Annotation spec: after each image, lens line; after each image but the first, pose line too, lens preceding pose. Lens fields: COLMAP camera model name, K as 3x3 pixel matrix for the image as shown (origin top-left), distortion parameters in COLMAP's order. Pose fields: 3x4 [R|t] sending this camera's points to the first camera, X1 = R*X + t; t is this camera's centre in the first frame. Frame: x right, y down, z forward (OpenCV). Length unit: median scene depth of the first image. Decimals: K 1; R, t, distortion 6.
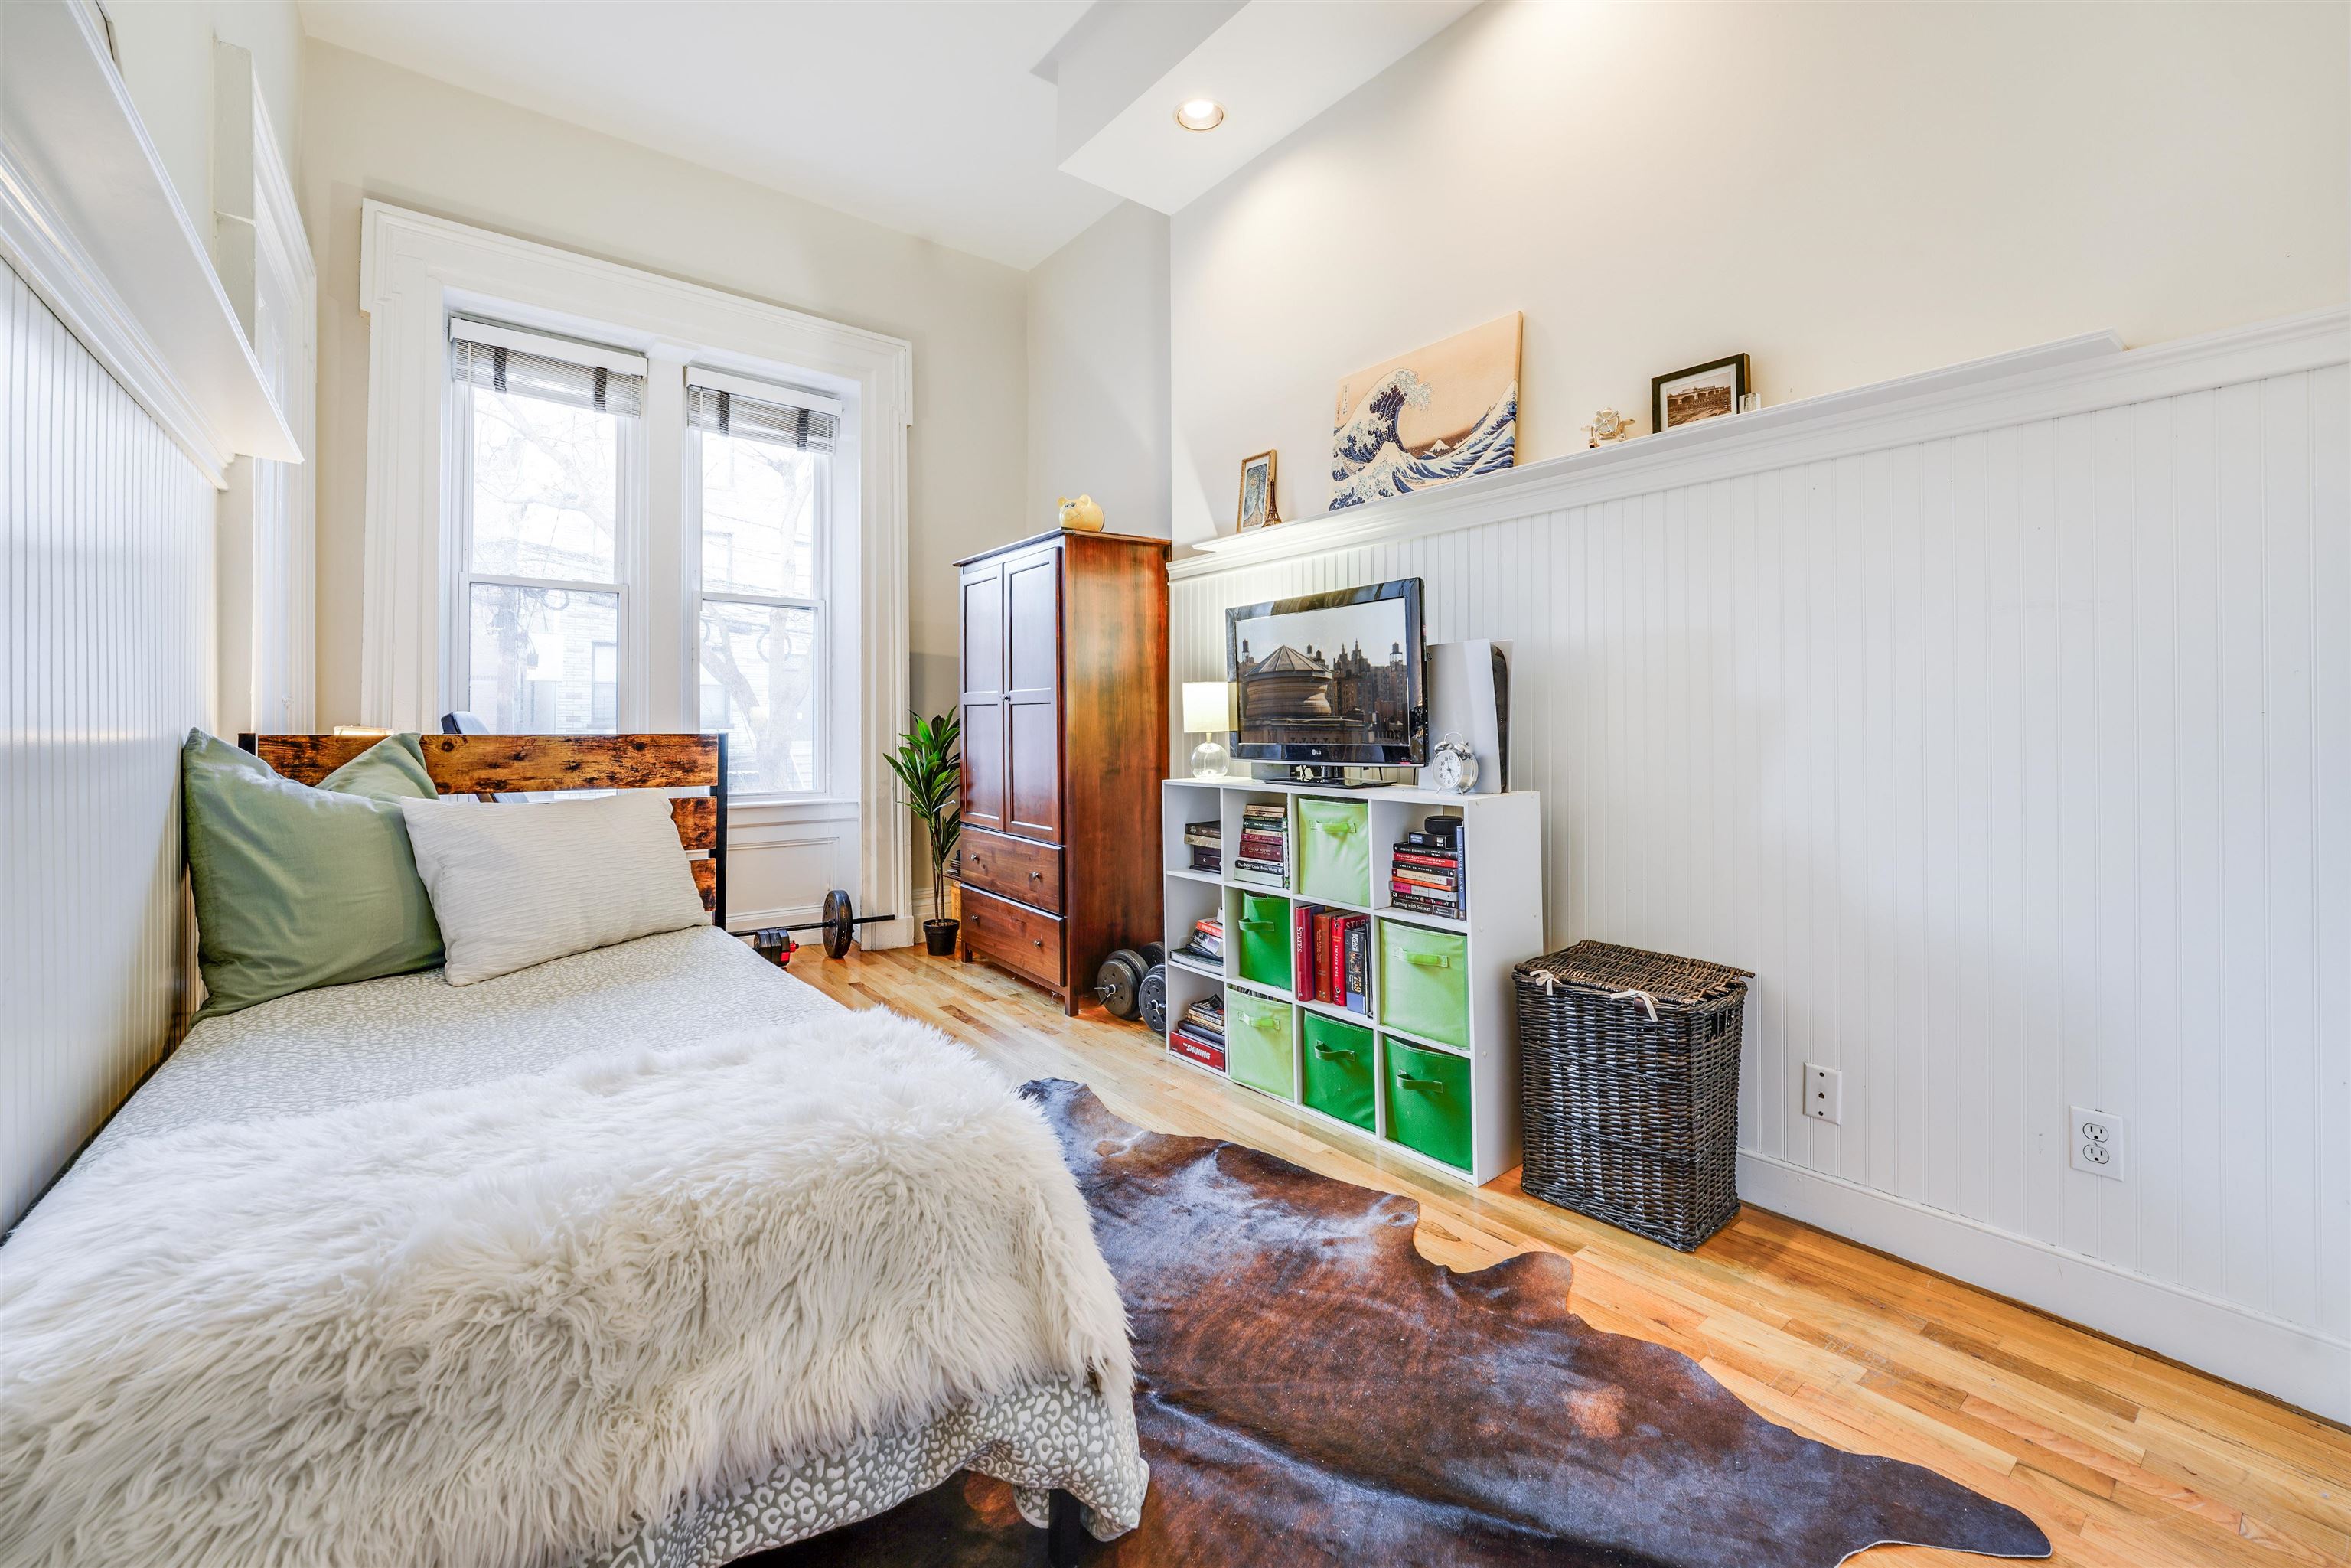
lens RADIAL K [[956.8, 0, 1172.5], [0, 956.8, 745.5], [0, 0, 1]] dist [-0.011011, 0.000174]
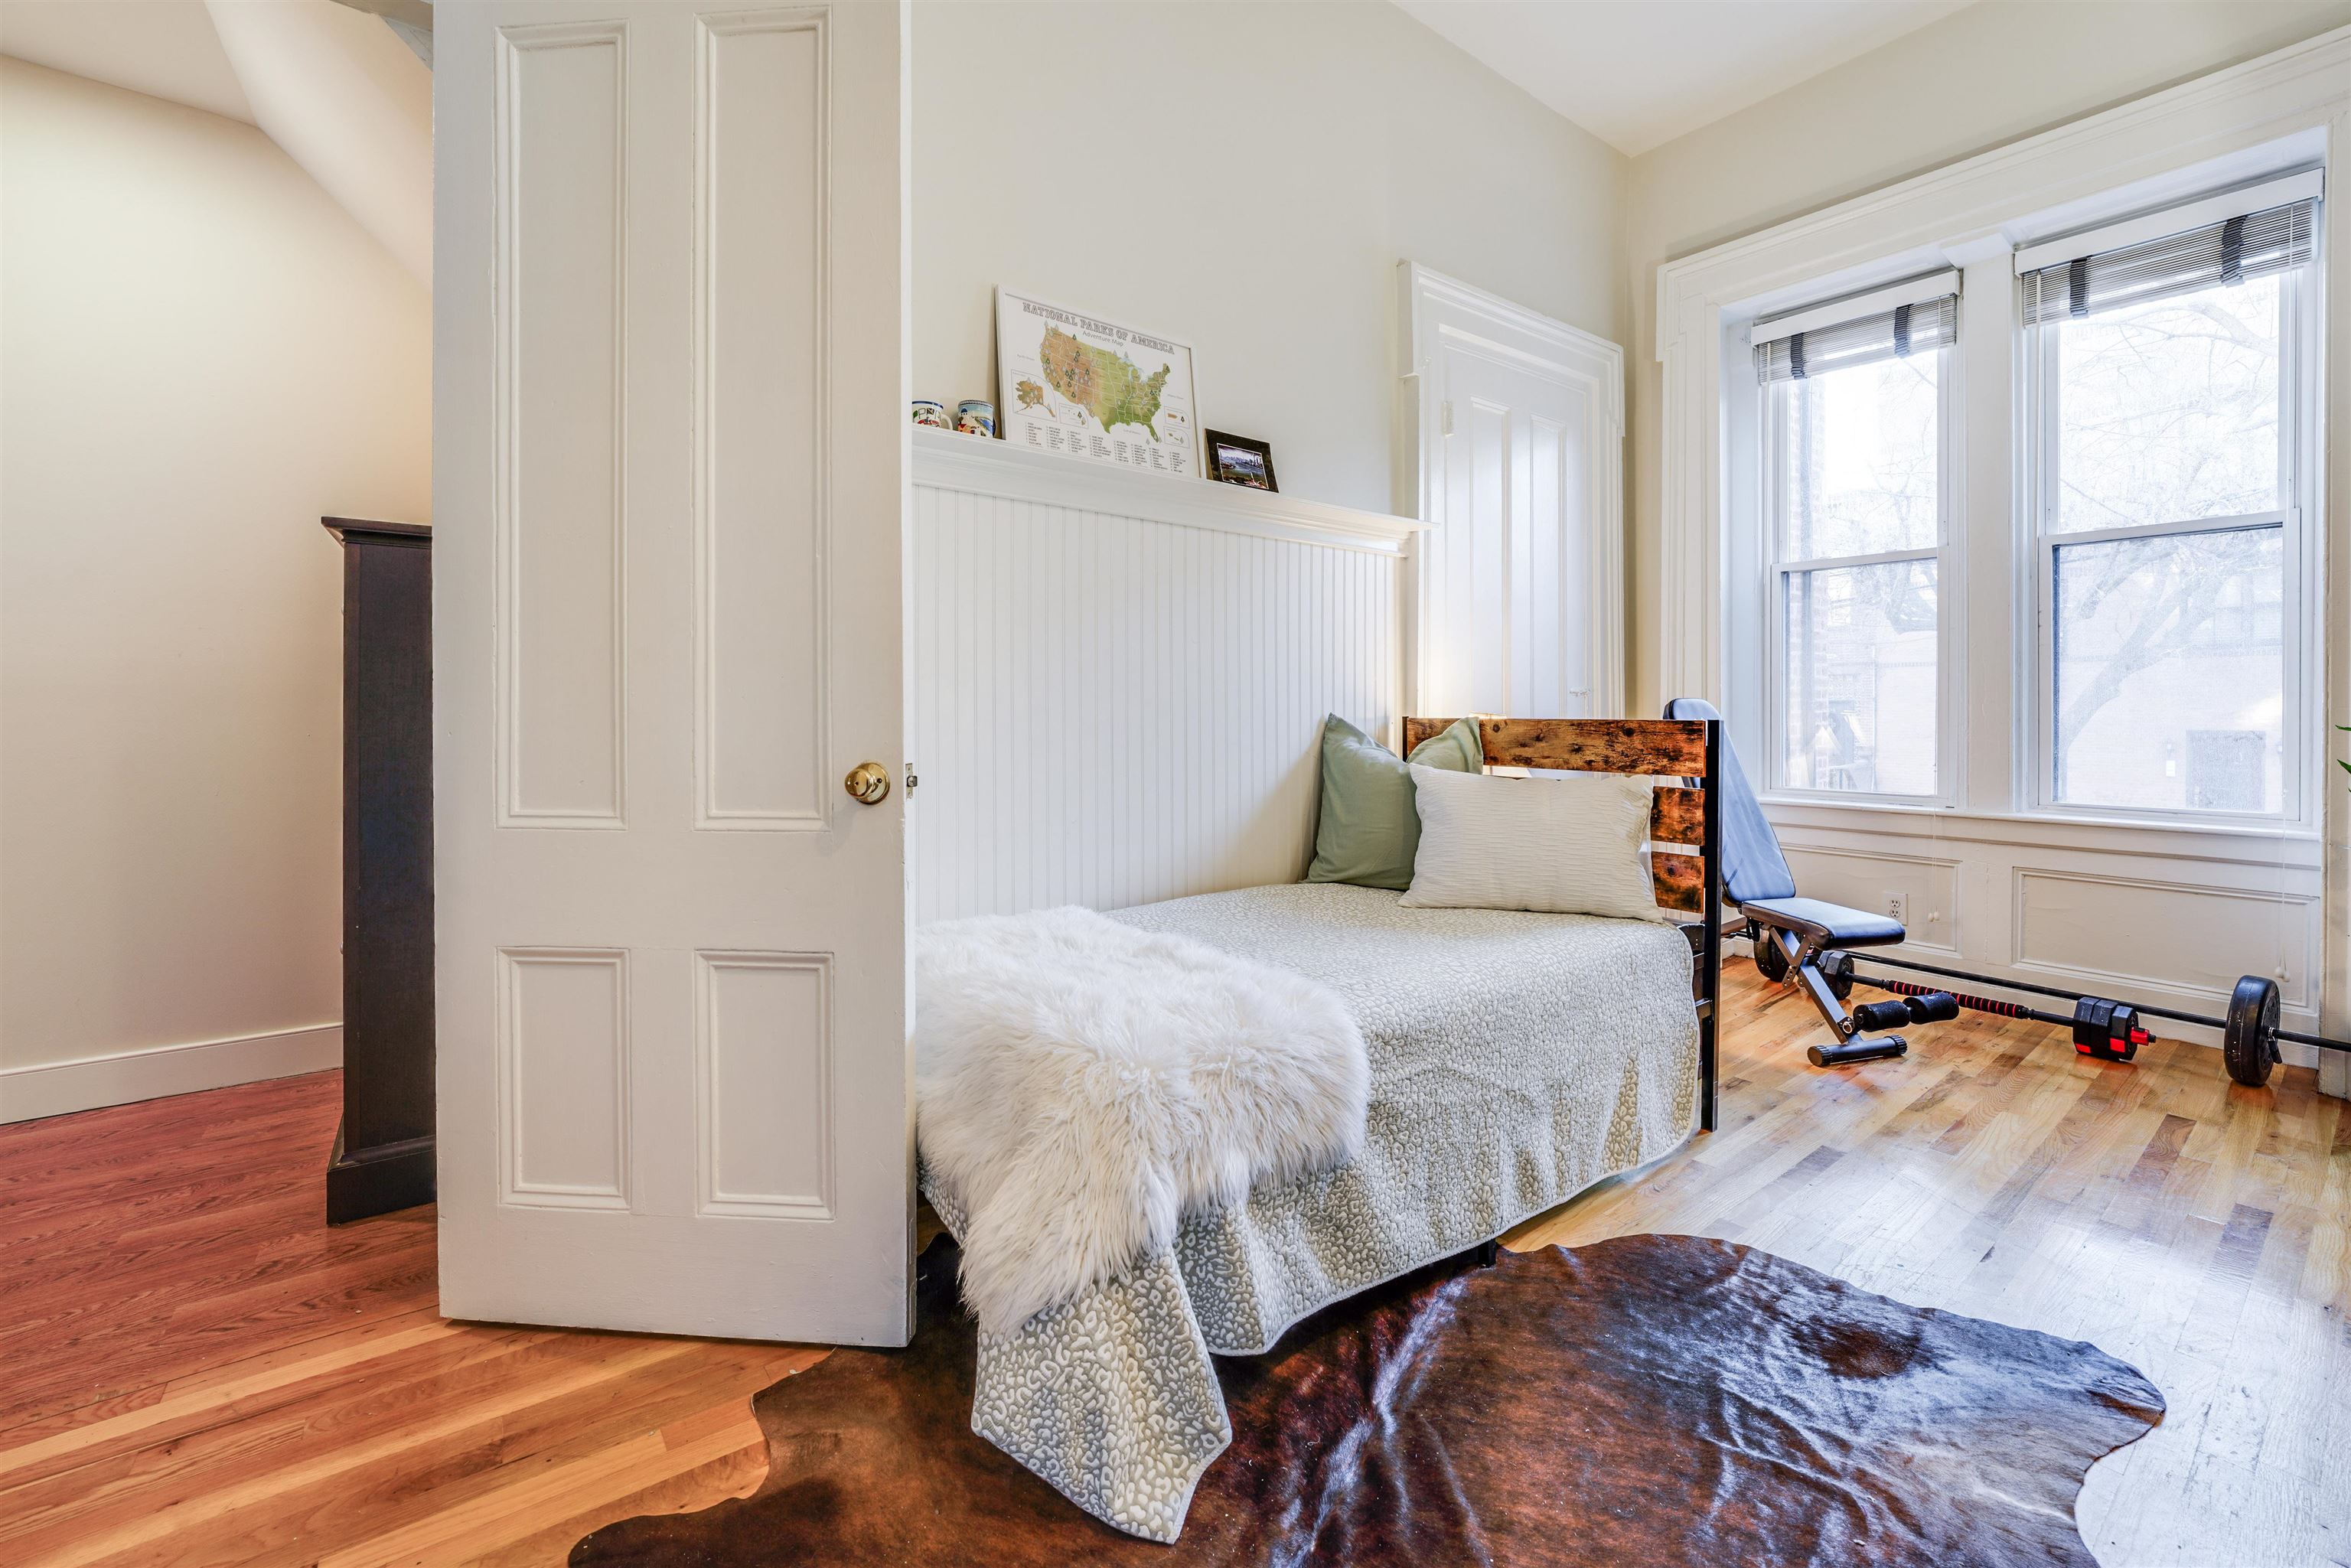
lens RADIAL K [[956.8, 0, 1172.5], [0, 956.8, 745.5], [0, 0, 1]] dist [-0.011011, 0.000174]
pose [[0.002061, 0.035053, -0.999383, 0.438134], [-0.020769, 0.999171, 0.035002, -0.009912], [0.999782, 0.020684, 0.002787, 0.495196]]
